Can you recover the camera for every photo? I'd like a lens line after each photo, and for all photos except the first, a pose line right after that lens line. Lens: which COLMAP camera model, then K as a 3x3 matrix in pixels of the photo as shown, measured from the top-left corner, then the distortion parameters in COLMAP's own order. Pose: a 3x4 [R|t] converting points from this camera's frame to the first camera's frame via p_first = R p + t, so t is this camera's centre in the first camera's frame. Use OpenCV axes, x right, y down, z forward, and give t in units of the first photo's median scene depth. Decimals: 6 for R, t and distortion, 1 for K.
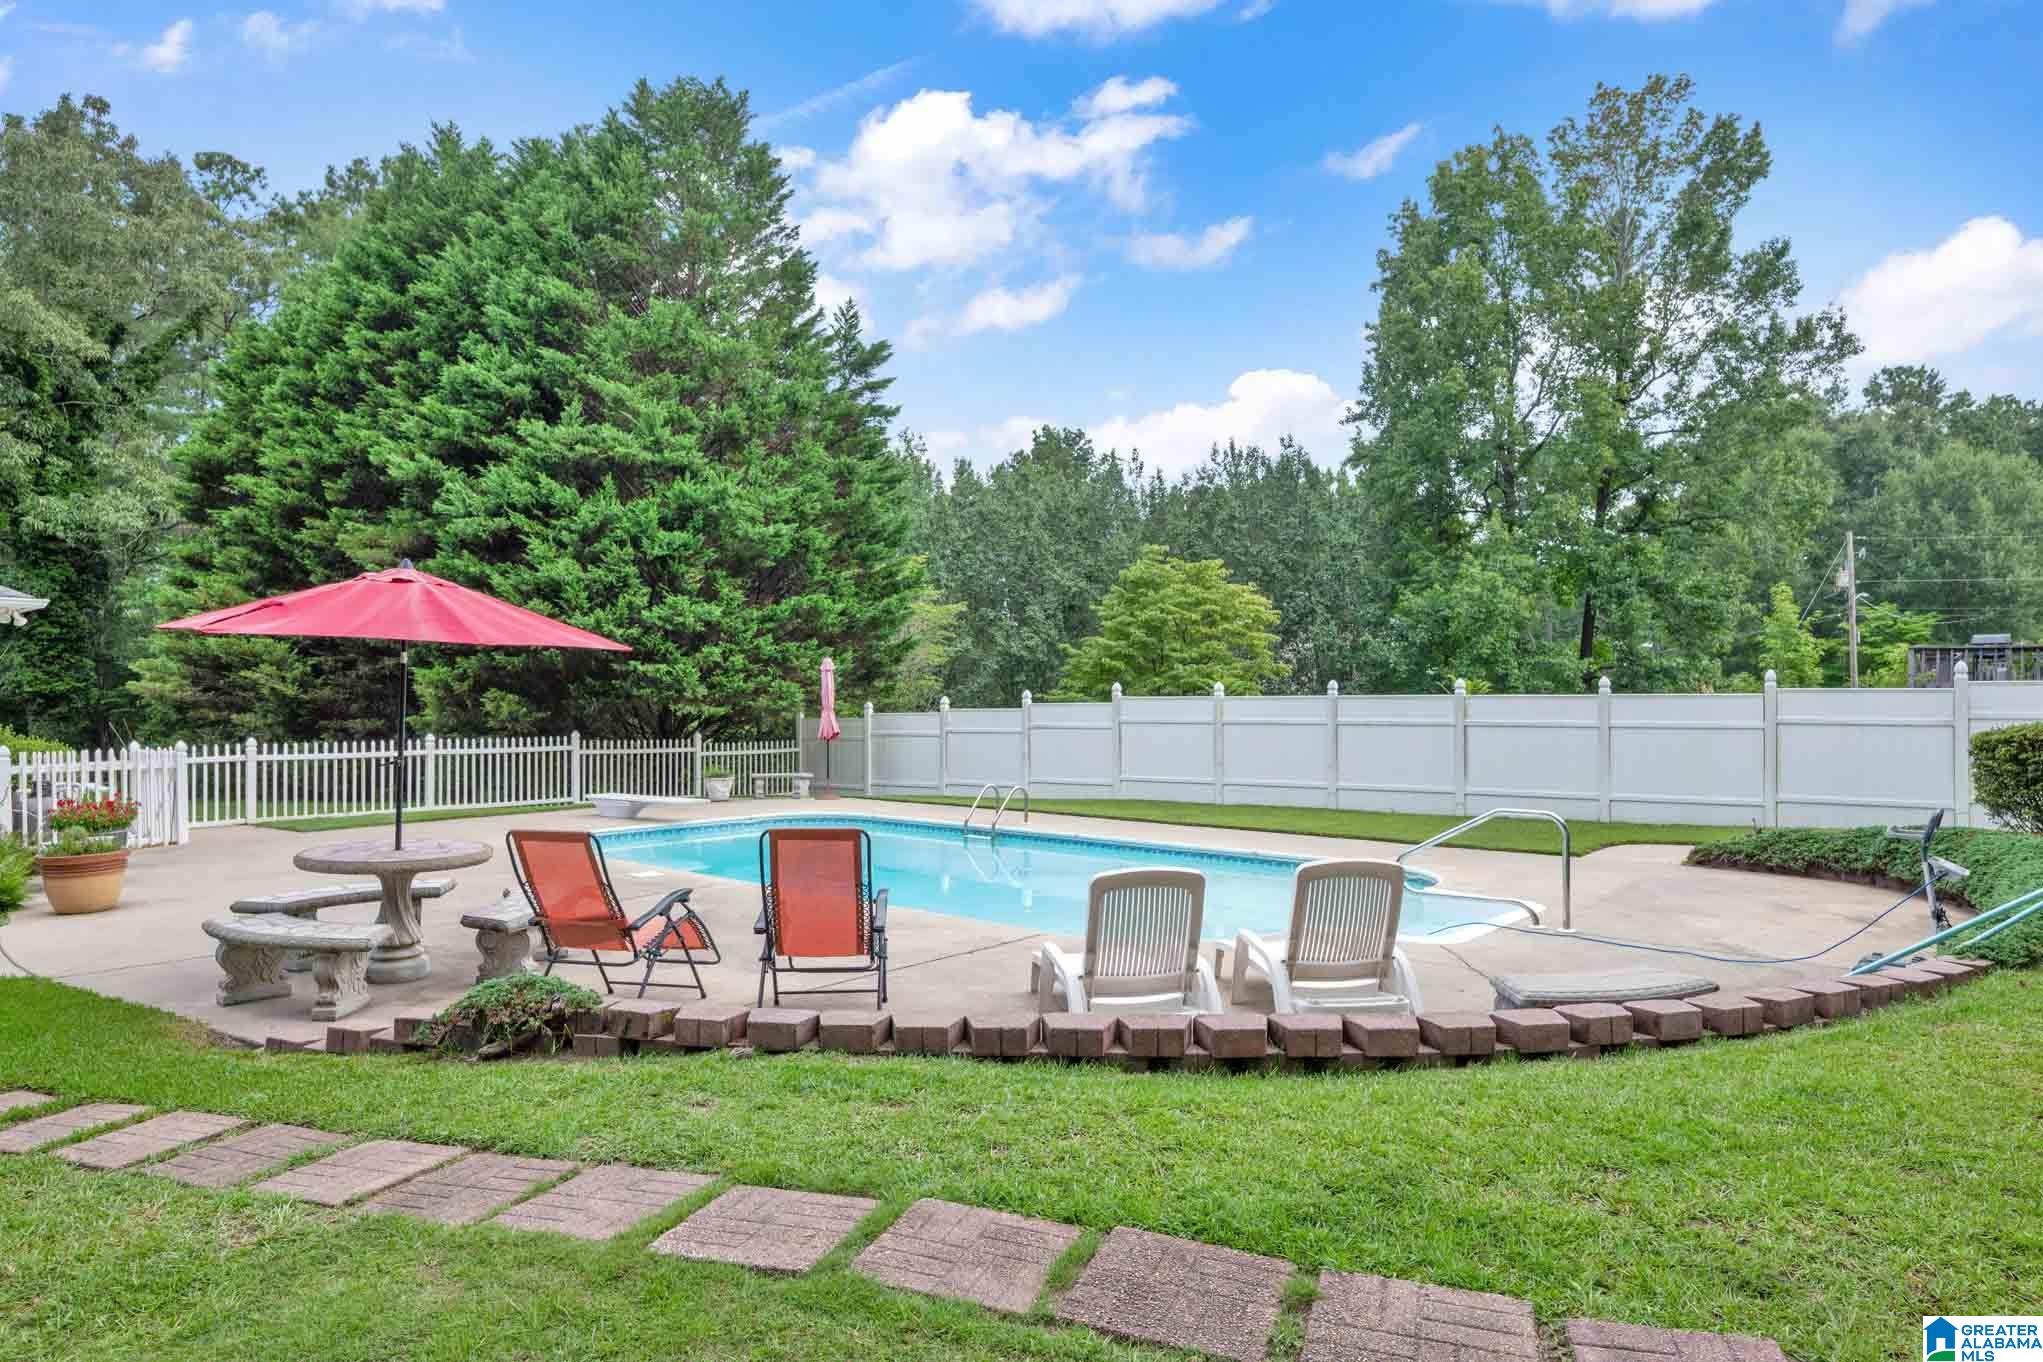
lens RADIAL K [[1182.7, 0, 1022.4], [0, 1182.7, 684.3], [0, 0, 1]] dist [0.000011, 0.000843]
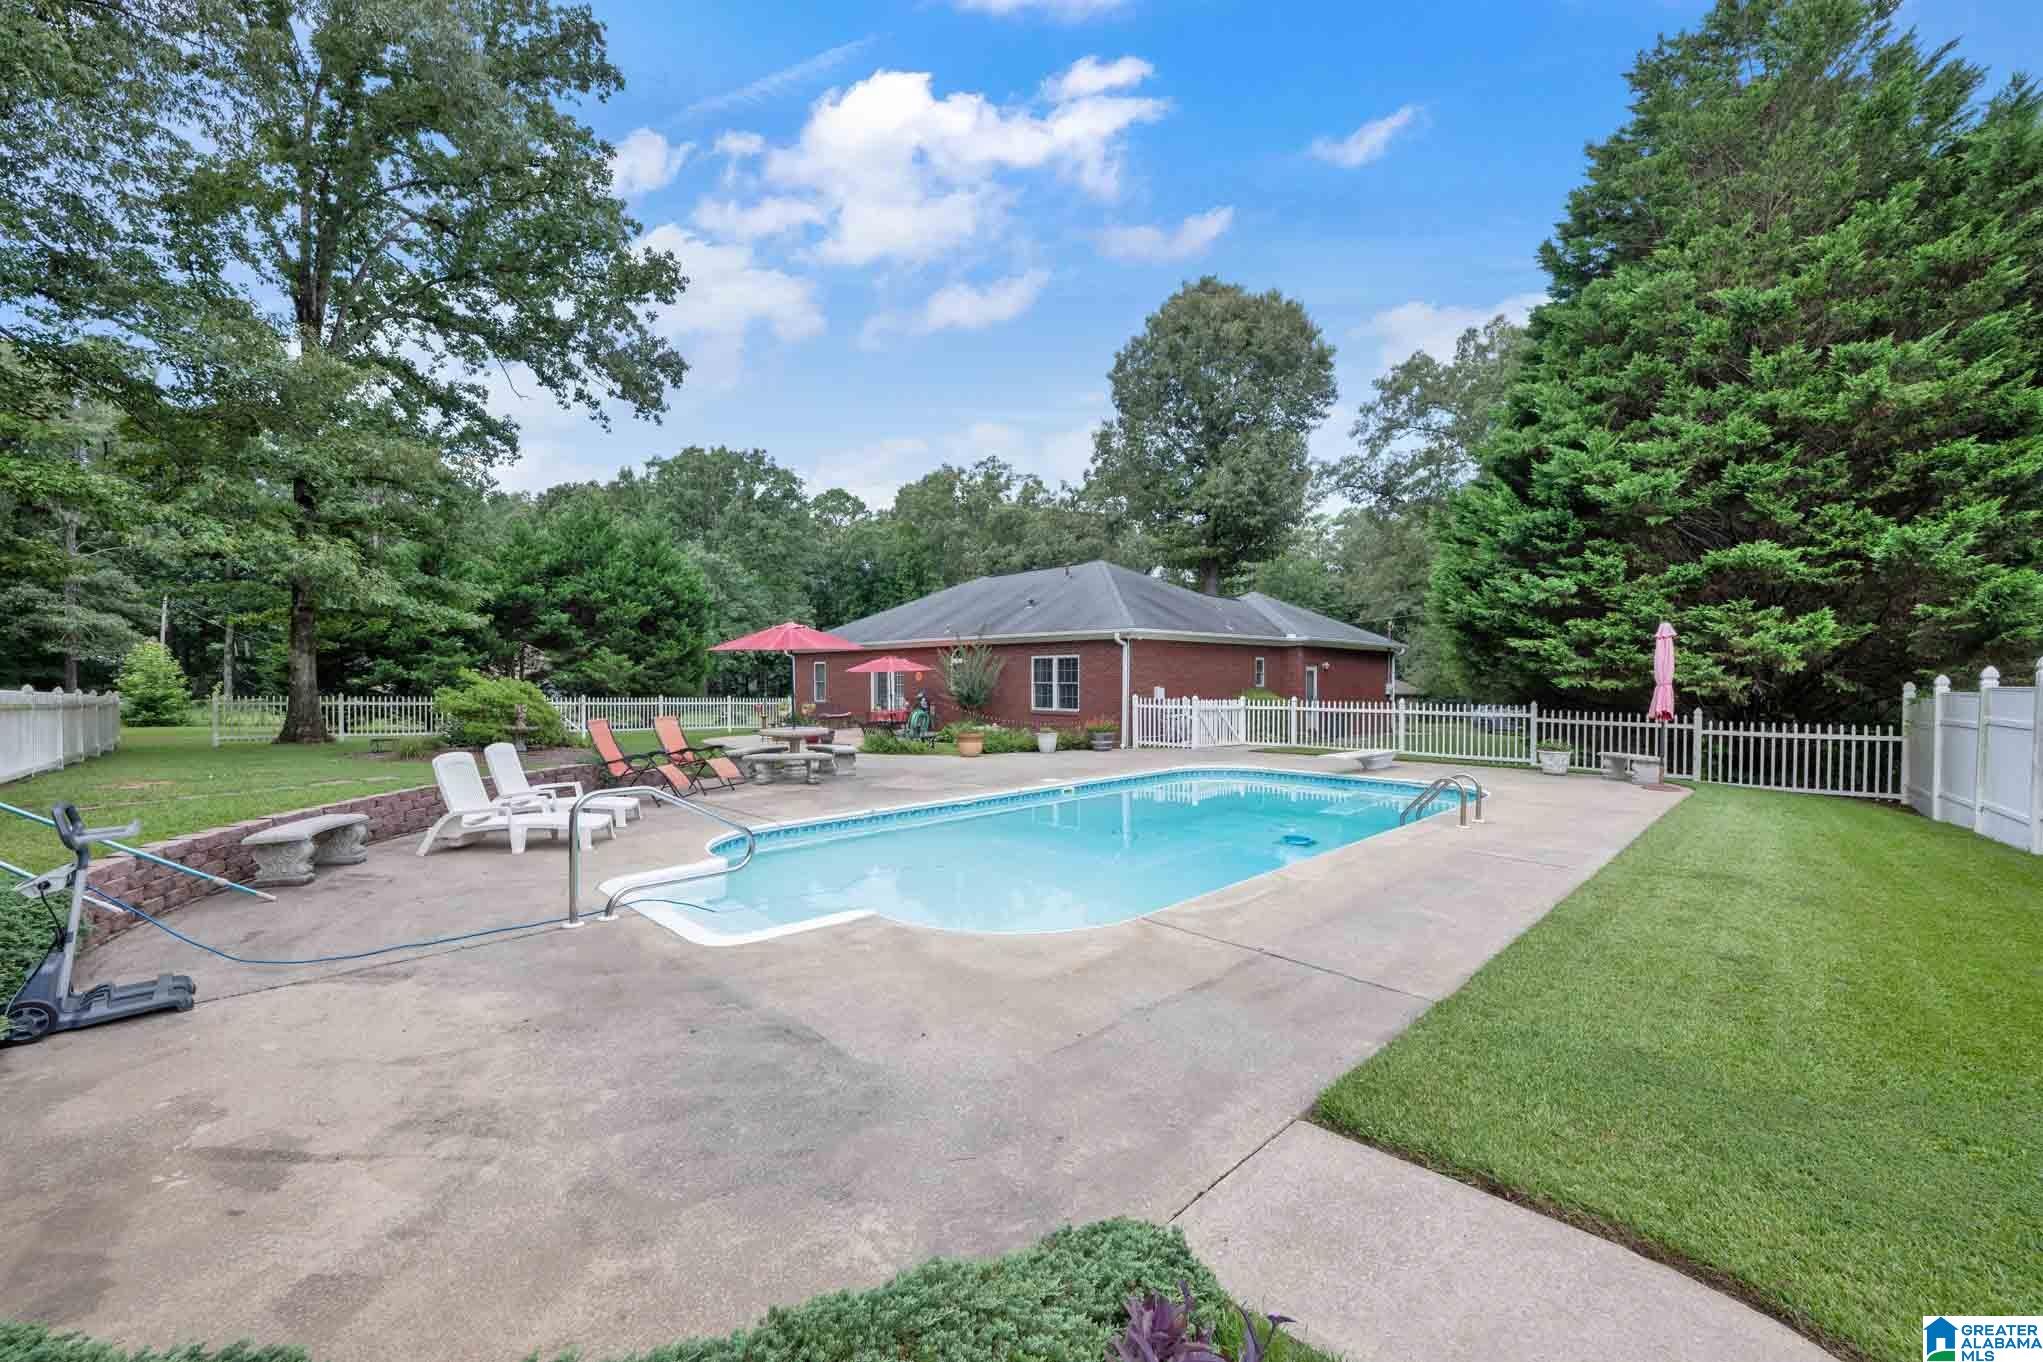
lens RADIAL K [[803.0, 0, 1017.3], [0, 803.0, 683.7], [0, 0, 1]] dist [0.000697, 0.000085]
pose [[-0.058134, 0.009795, -0.998261, 0.324953], [0.011783, 0.999889, 0.009125, 0.007699], [0.998239, -0.011232, -0.058243, 0.424437]]
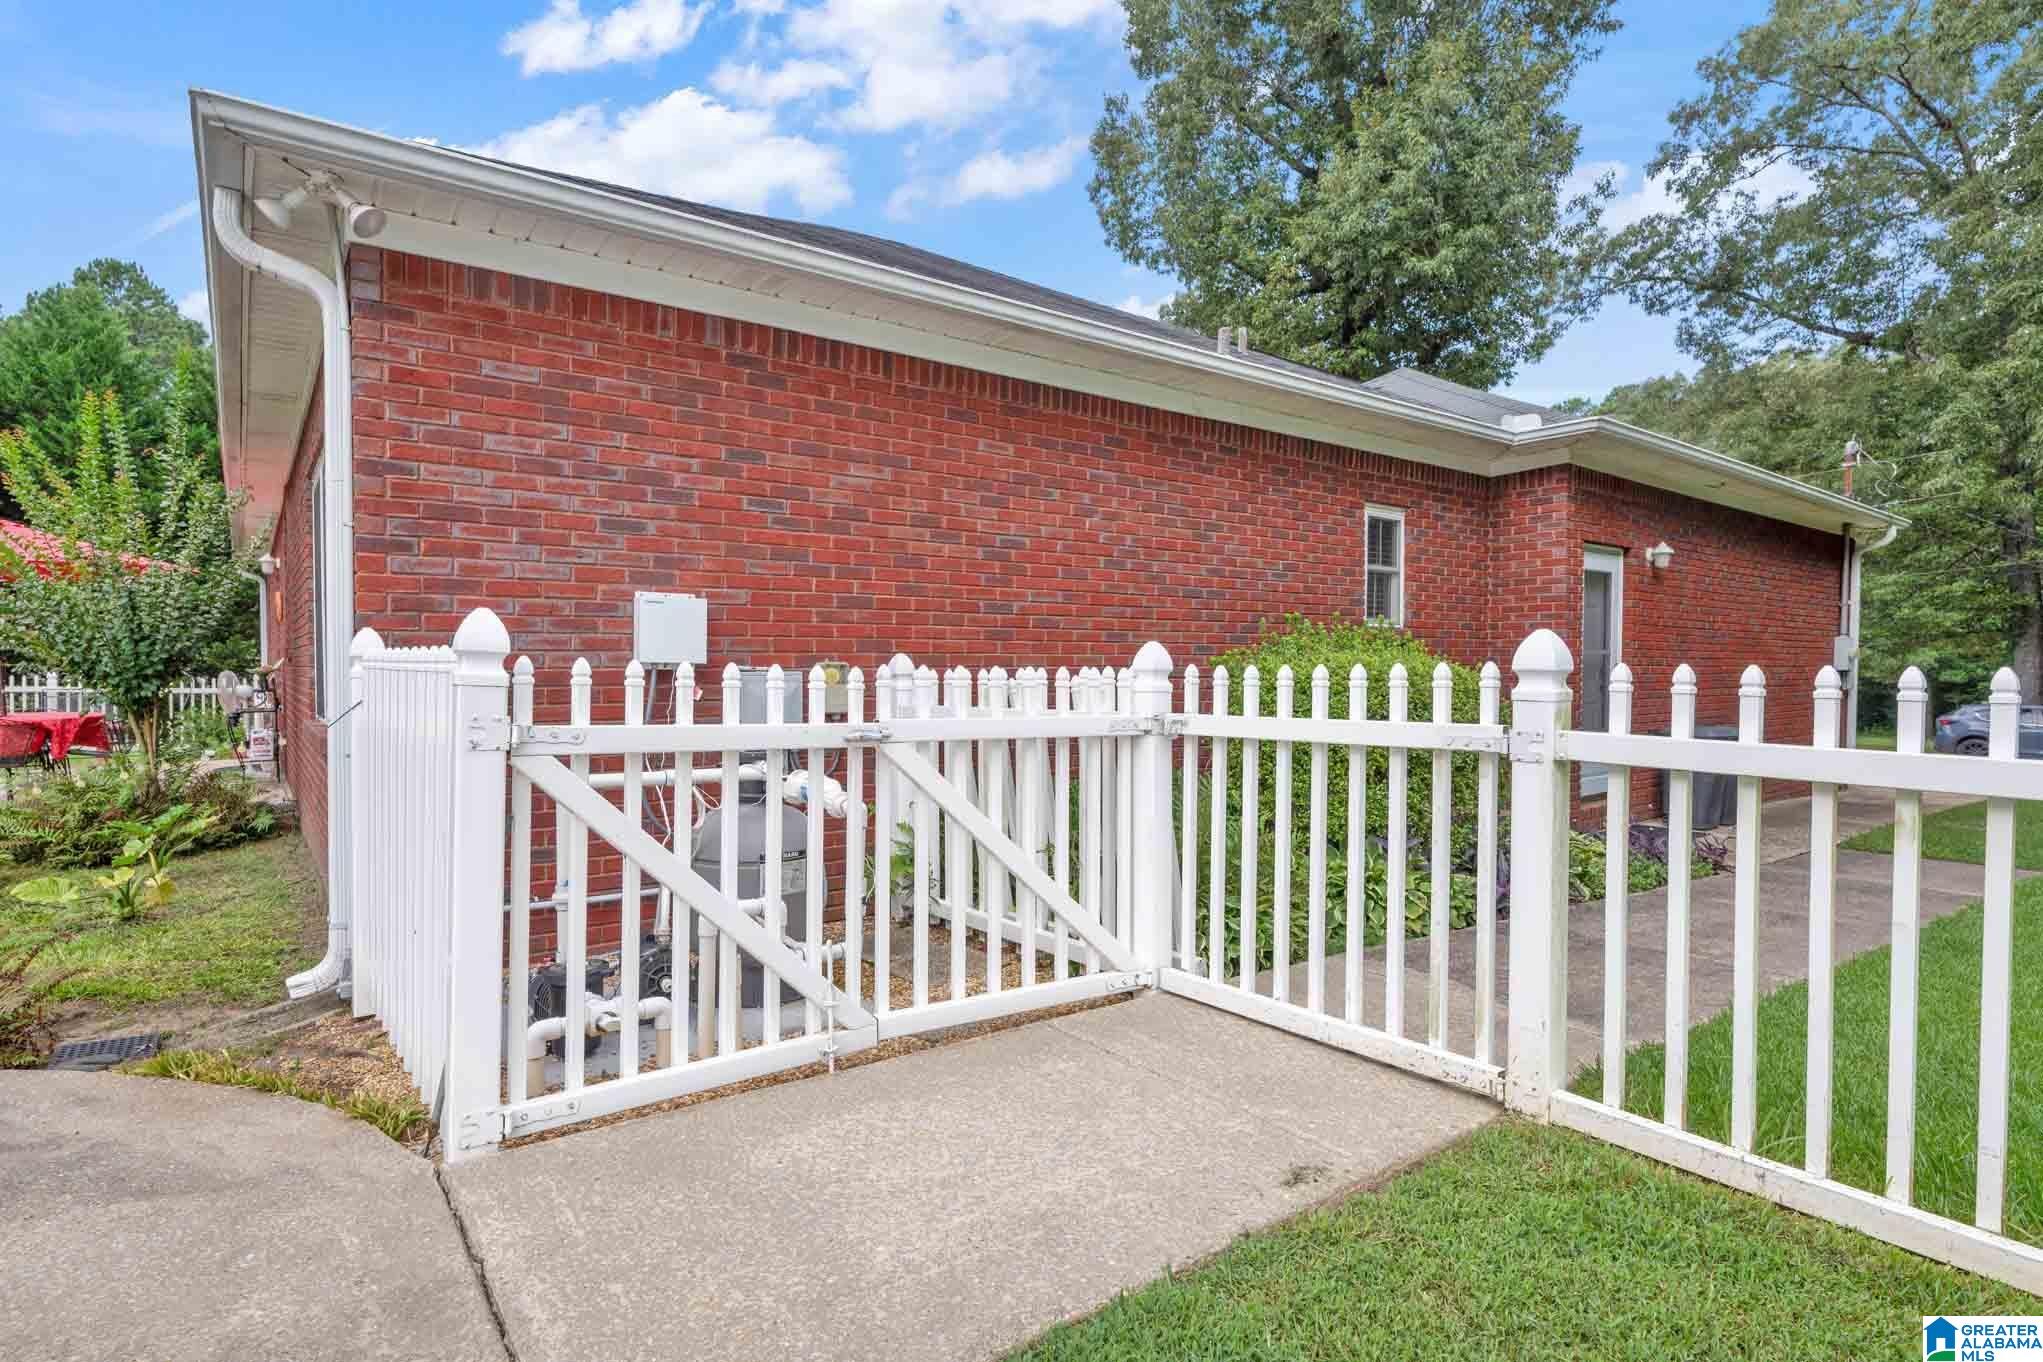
lens RADIAL K [[1021.9, 0, 1021.6], [0, 1021.9, 684.0], [0, 0, 1]] dist [-0.000256, 0.000246]
pose [[-0.185149, 0.021611, -0.982473, -0.245394], [0.010706, 0.999743, 0.019973, 0.029058], [0.982652, -0.006820, -0.185333, 0.583442]]
